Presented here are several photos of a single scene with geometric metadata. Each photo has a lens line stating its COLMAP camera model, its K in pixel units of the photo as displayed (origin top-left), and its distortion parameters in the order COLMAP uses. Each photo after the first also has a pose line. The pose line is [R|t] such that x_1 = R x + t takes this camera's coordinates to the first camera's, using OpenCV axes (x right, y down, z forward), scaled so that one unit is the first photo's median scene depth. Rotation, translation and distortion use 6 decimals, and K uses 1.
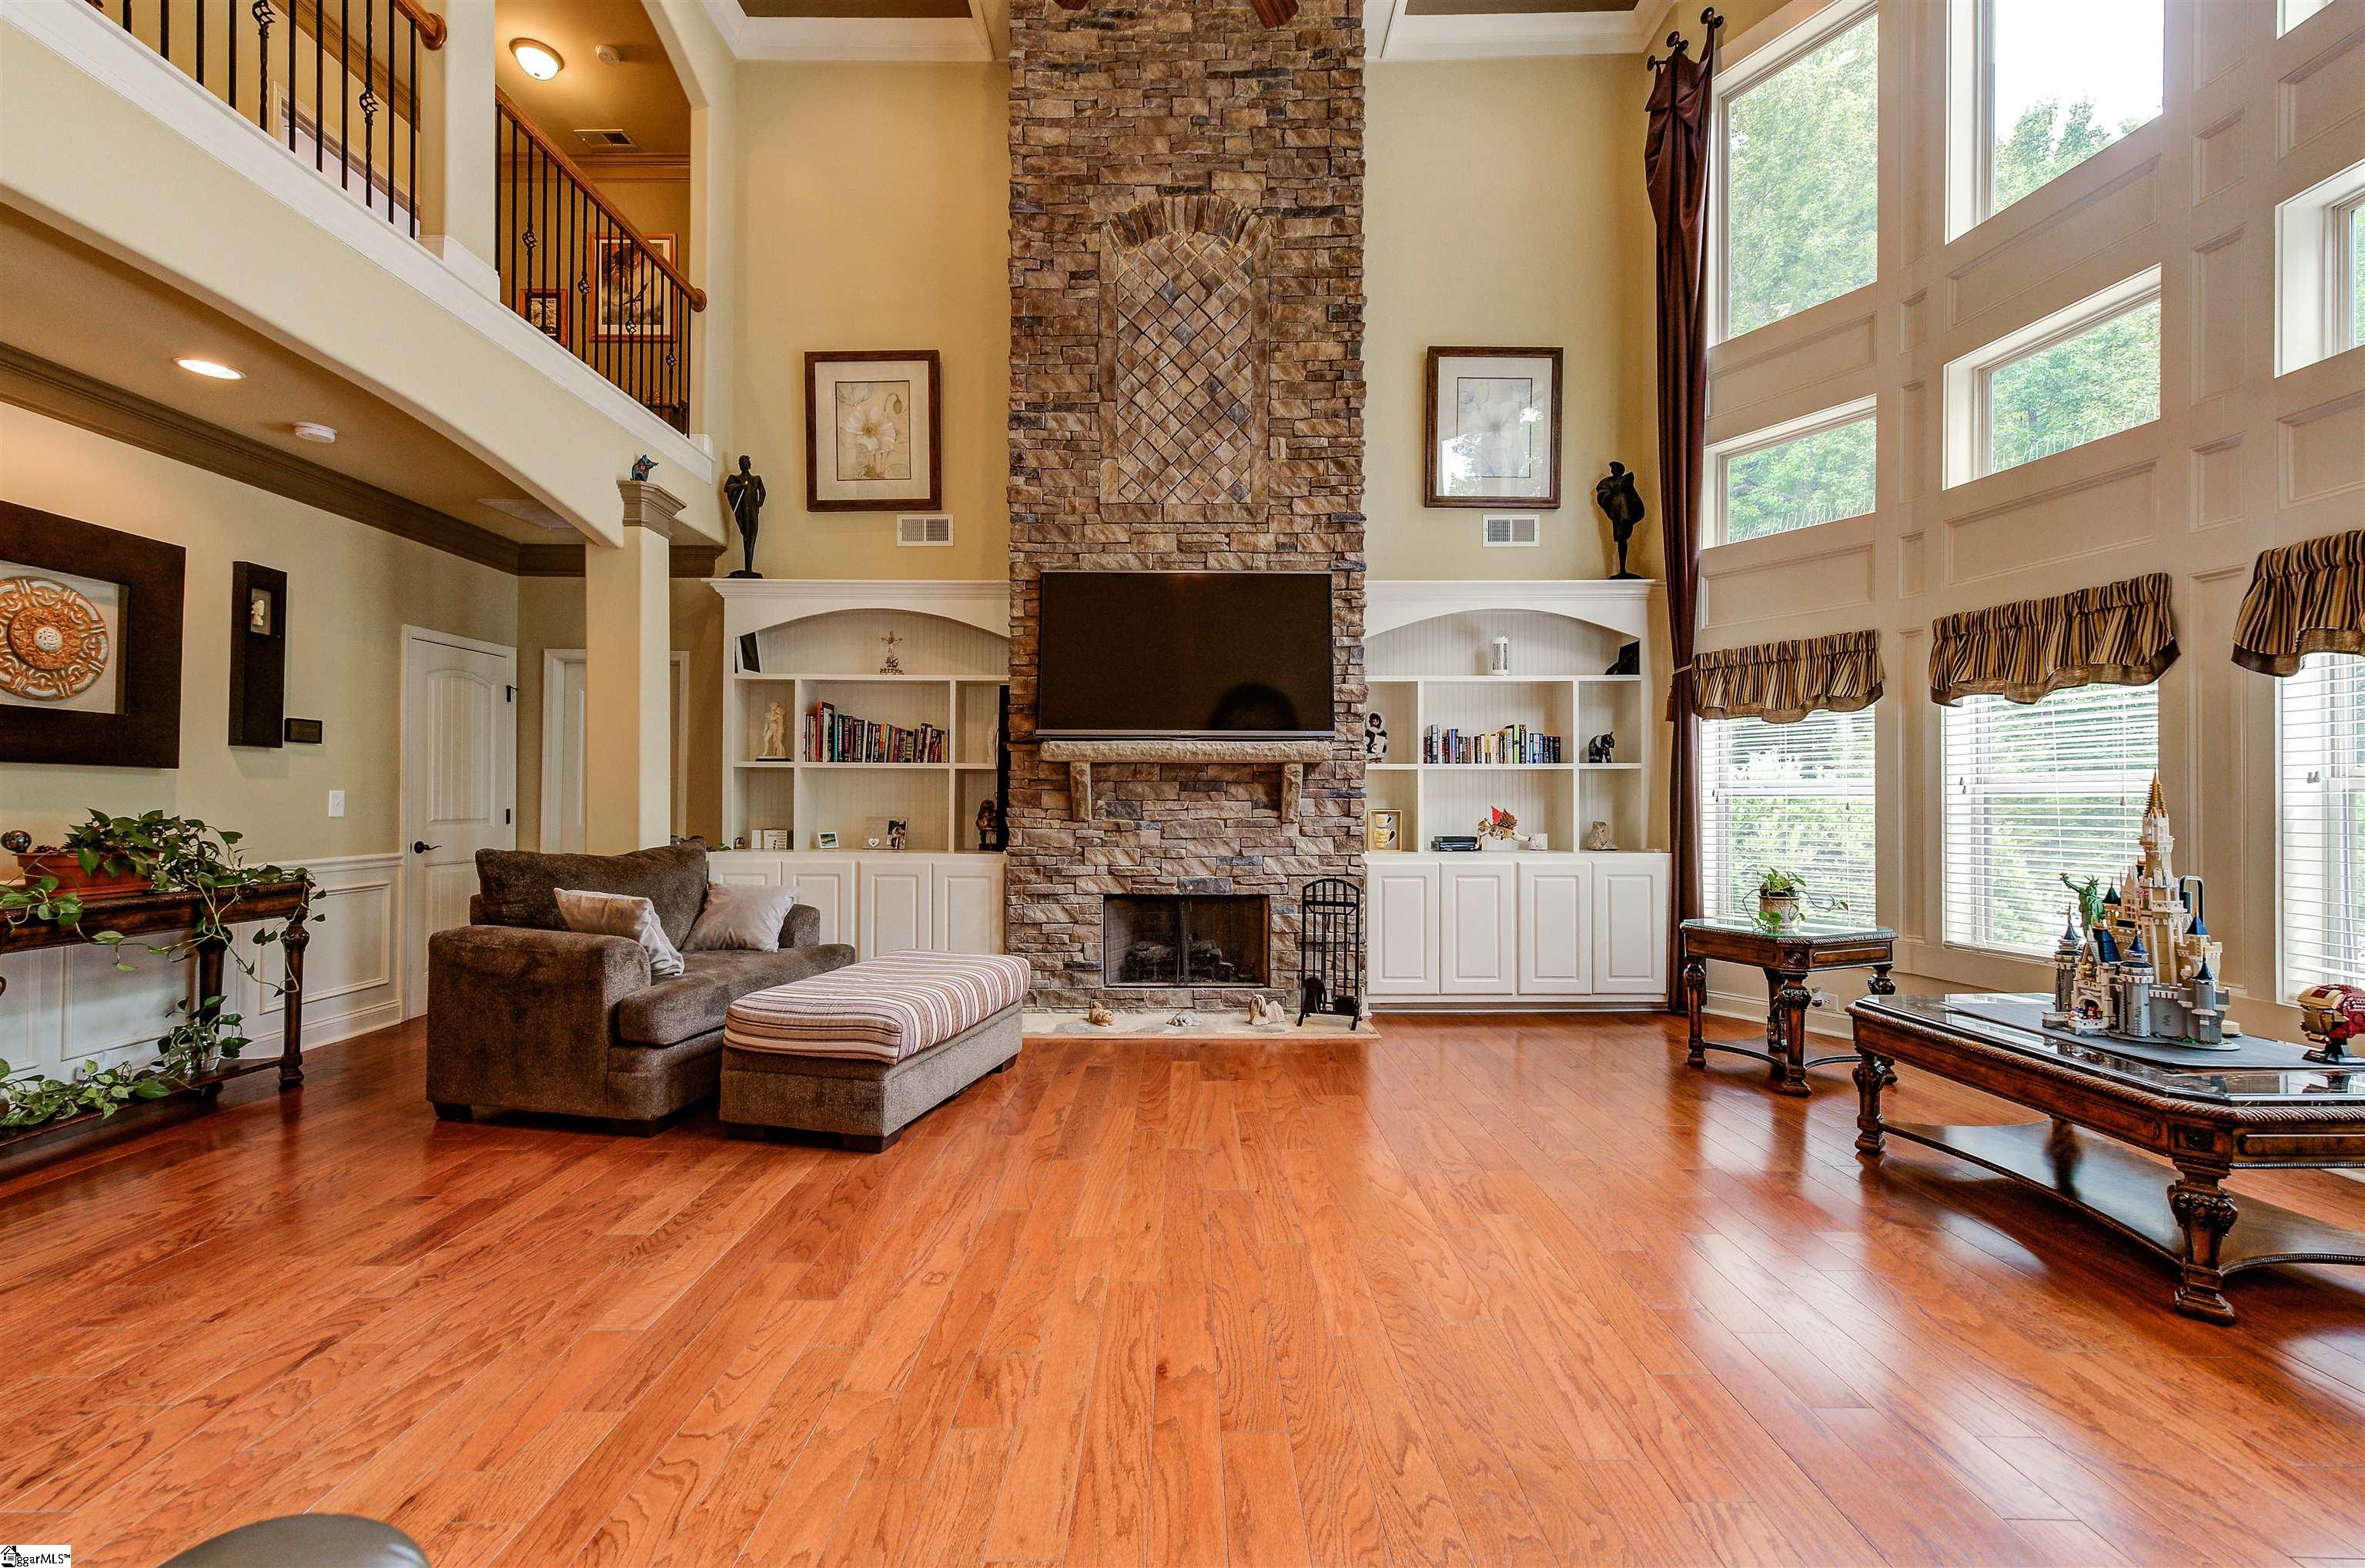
lens RADIAL K [[1024.4, 0, 1179.7], [0, 1024.4, 779.0], [0, 0, 1]] dist [0.016164, -0.002727]
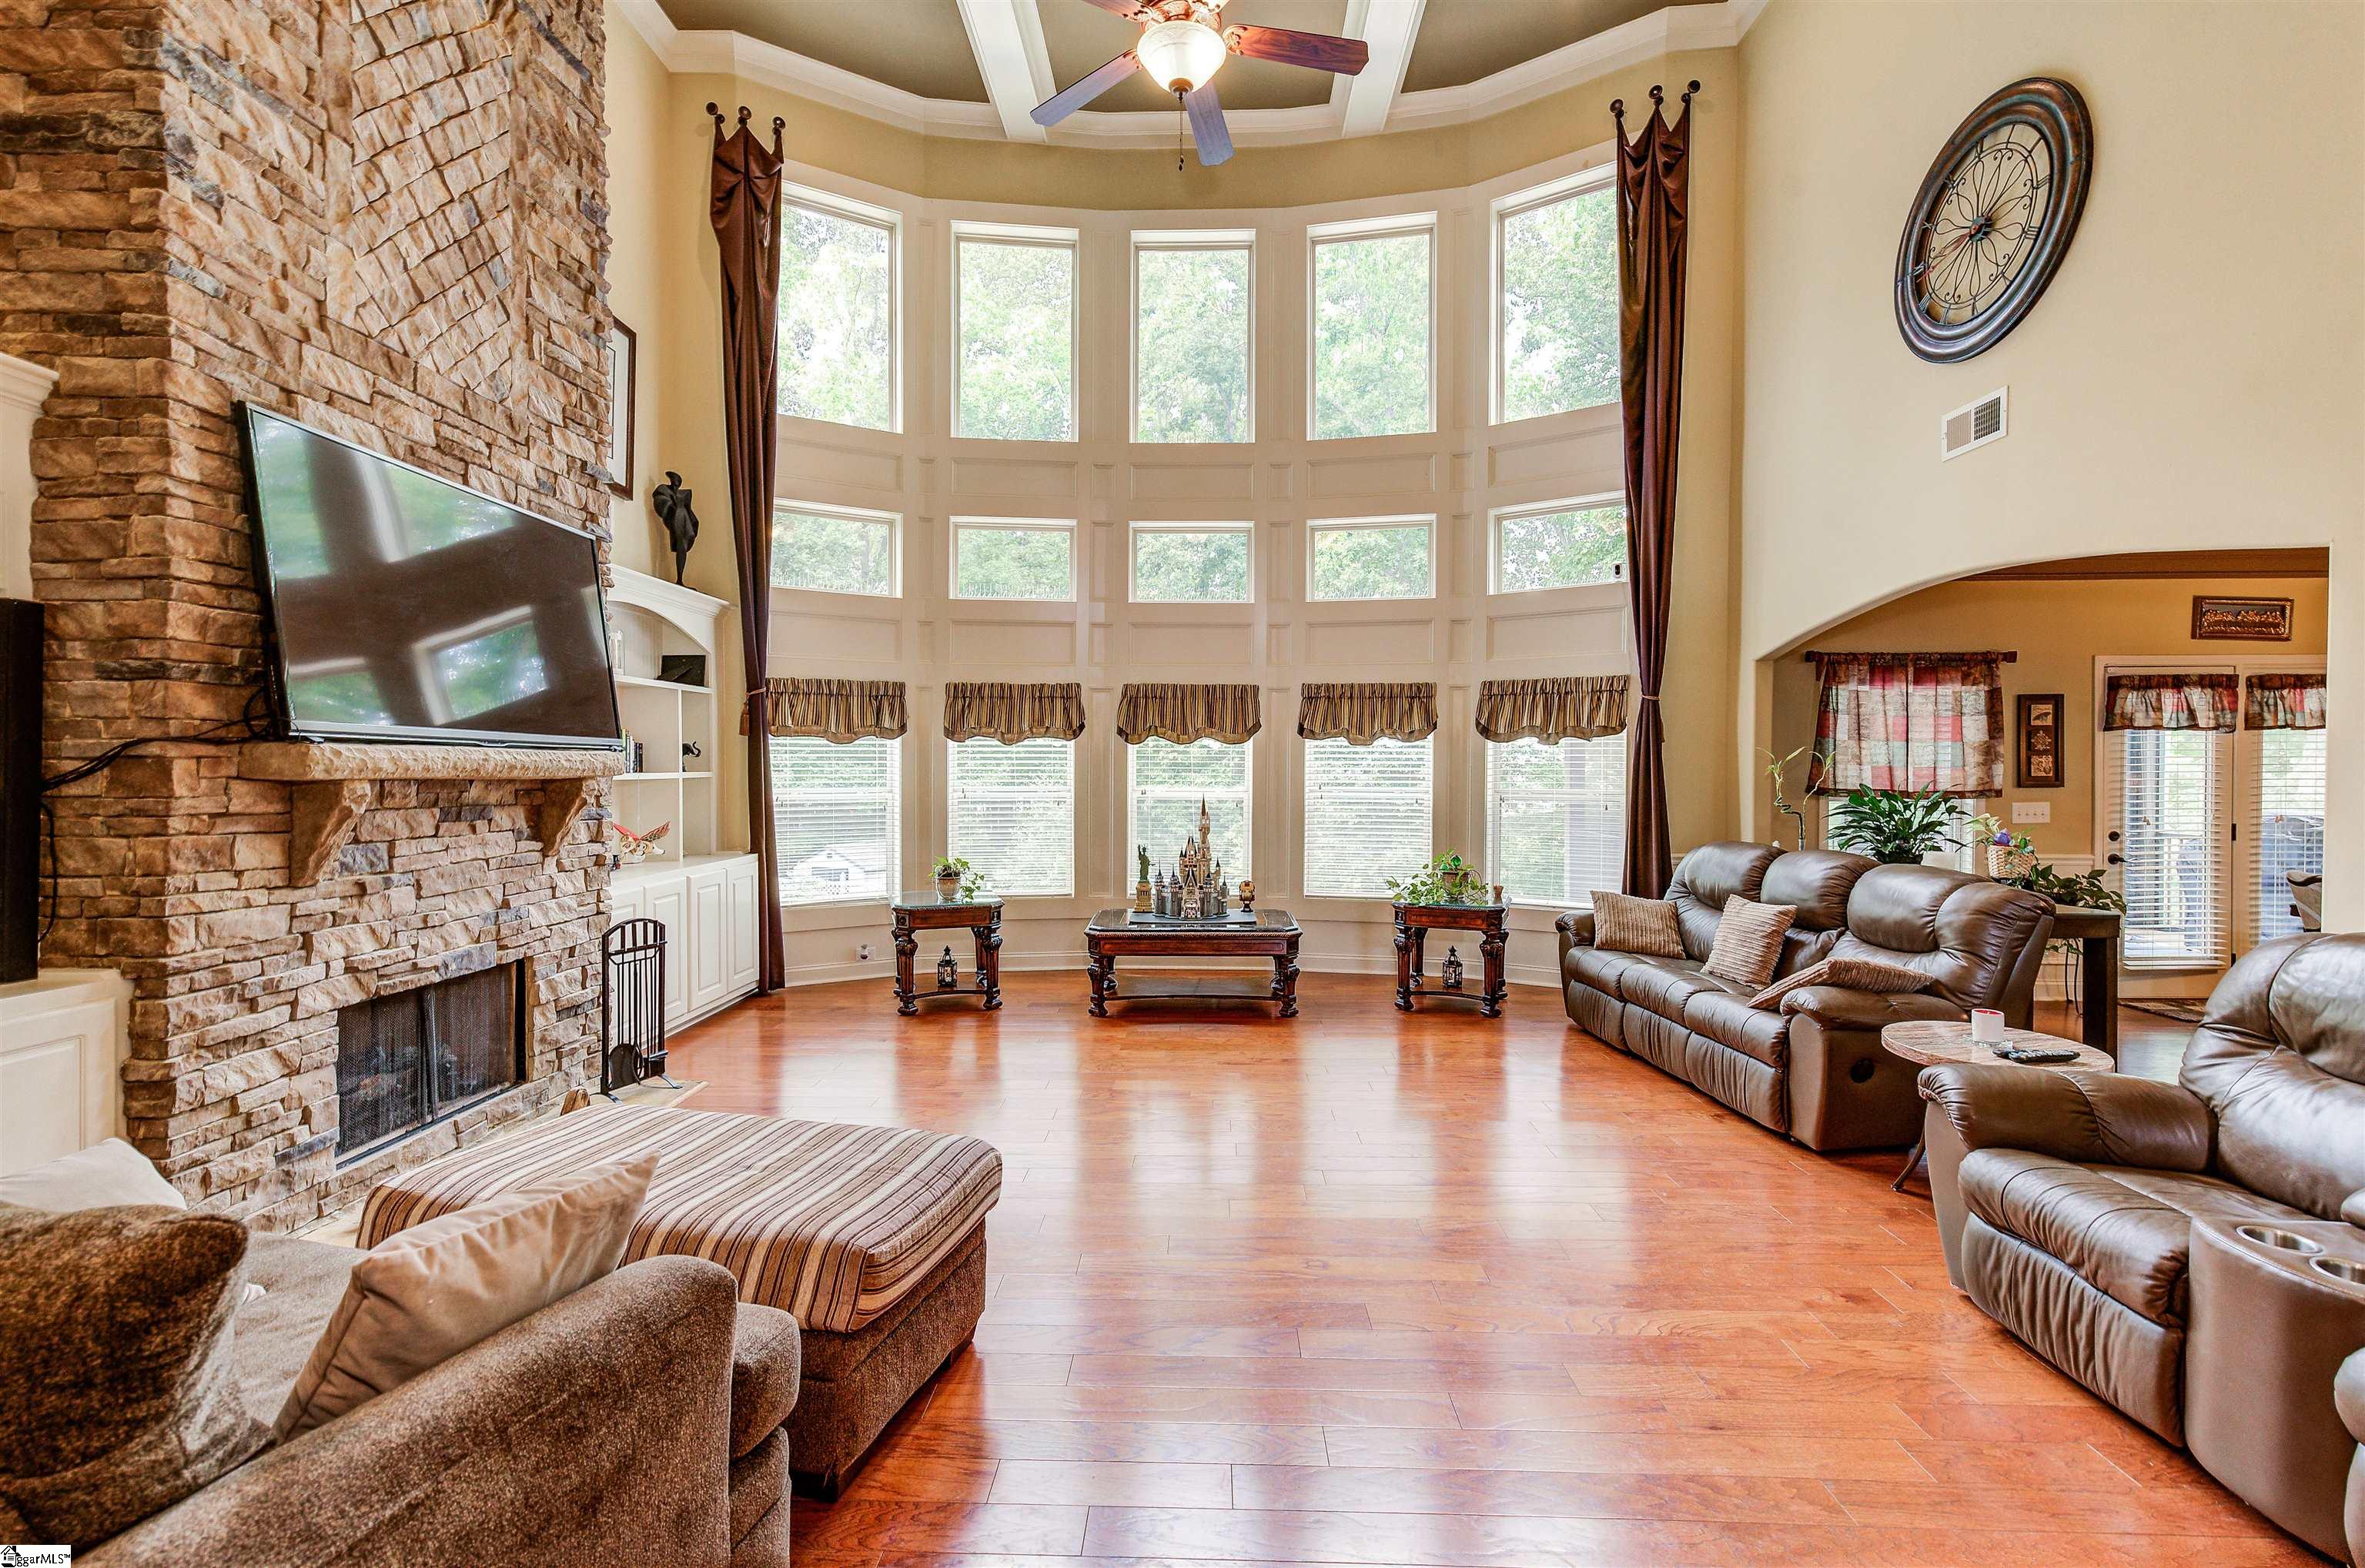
lens RADIAL K [[1024.4, 0, 1182.6], [0, 1024.4, 784.7], [0, 0, 1]] dist [0.016164, -0.002727]
pose [[0.025835, -0.015393, 0.999548, -0.637098], [-0.019992, 0.999674, 0.015912, -0.031490], [-0.999466, -0.020394, 0.025519, 0.516754]]
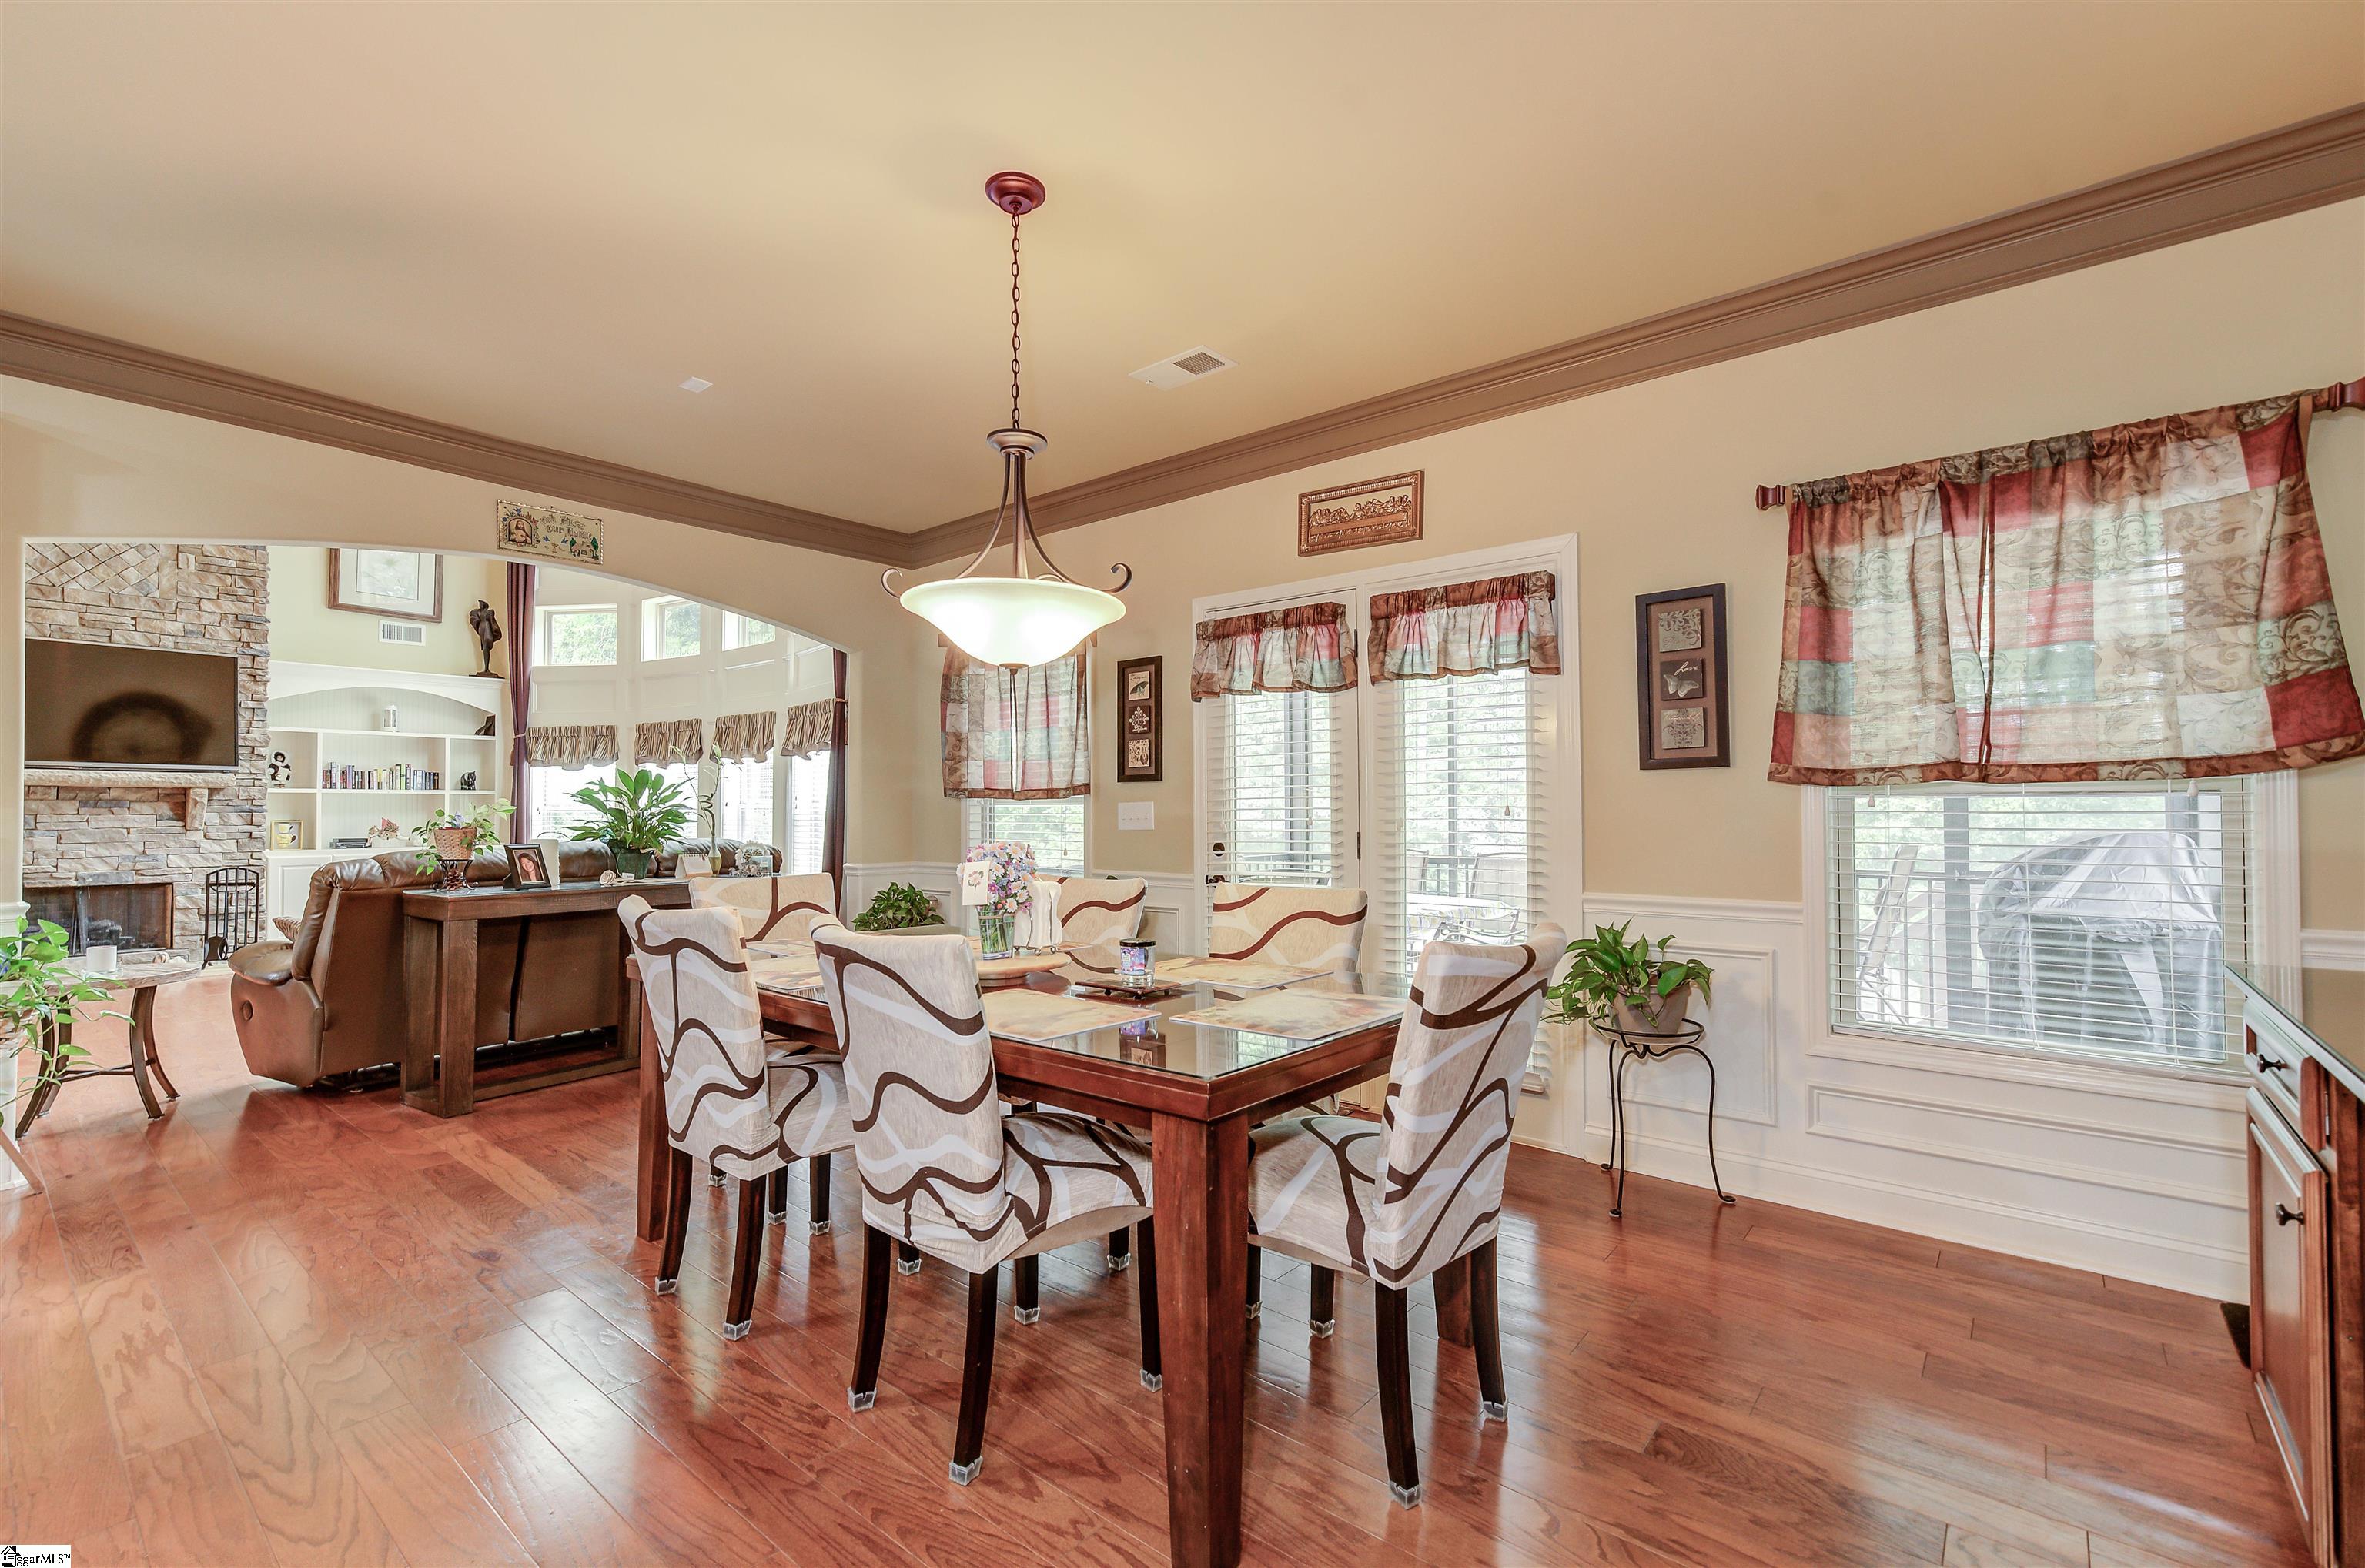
lens RADIAL K [[1024.4, 0, 1175.2], [0, 1024.4, 795.3], [0, 0, 1]] dist [0.016164, -0.002727]
pose [[0.643579, 0.011374, 0.765295, -0.115612], [-0.012341, 0.999914, -0.004482, -0.015159], [-0.765280, -0.006560, 0.643664, -0.939787]]
